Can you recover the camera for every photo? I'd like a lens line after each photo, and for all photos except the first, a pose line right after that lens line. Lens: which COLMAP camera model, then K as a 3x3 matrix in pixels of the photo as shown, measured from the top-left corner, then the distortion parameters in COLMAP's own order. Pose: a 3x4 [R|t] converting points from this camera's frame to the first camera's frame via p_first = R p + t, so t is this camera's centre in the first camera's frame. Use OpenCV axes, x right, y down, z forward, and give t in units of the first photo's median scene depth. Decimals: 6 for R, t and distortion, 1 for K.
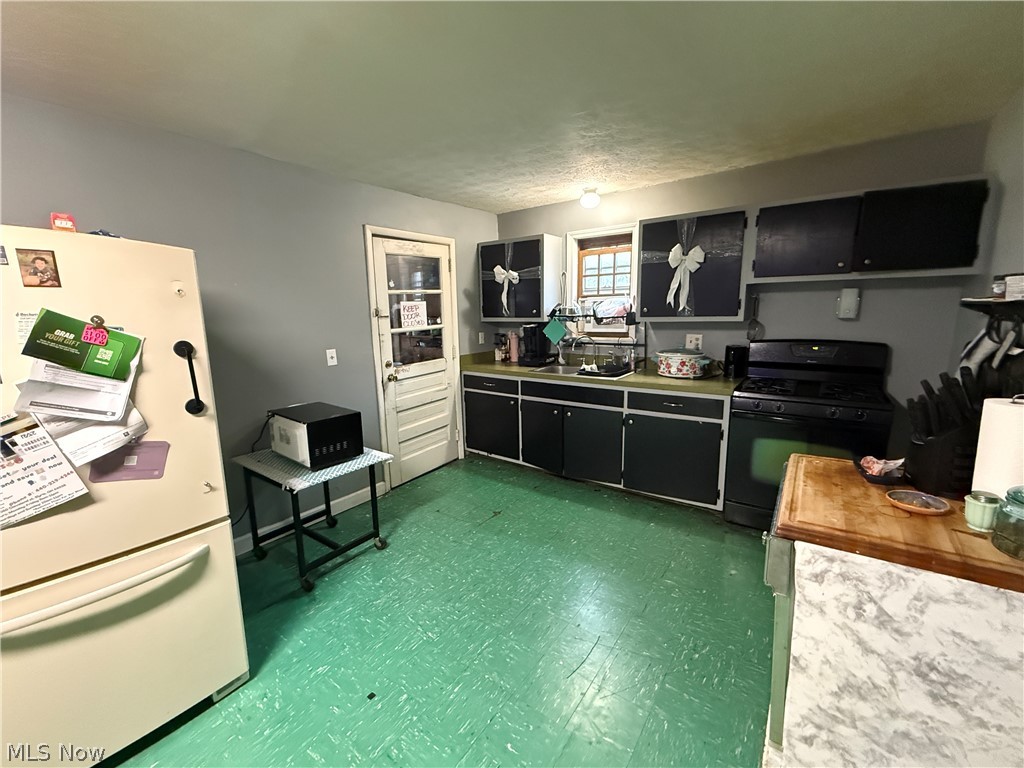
lens RADIAL K [[412.9, 0, 512.0], [0, 412.9, 383.2], [0, 0, 1]] dist [-0.000966, -0.000426]
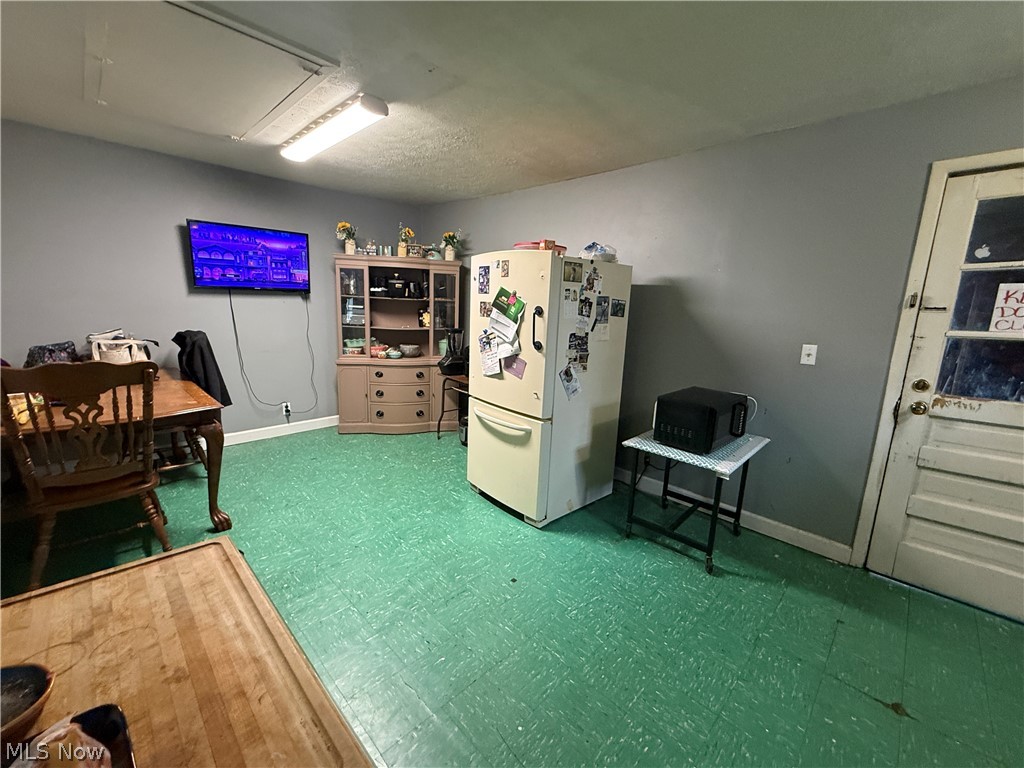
lens RADIAL K [[412.9, 0, 512.0], [0, 412.9, 383.2], [0, 0, 1]] dist [-0.000966, -0.000426]
pose [[-0.144673, 0.202467, -0.968544, 0.563098], [-0.199131, 0.952857, 0.228933, -0.100500], [0.969235, 0.225987, -0.097536, 0.678079]]
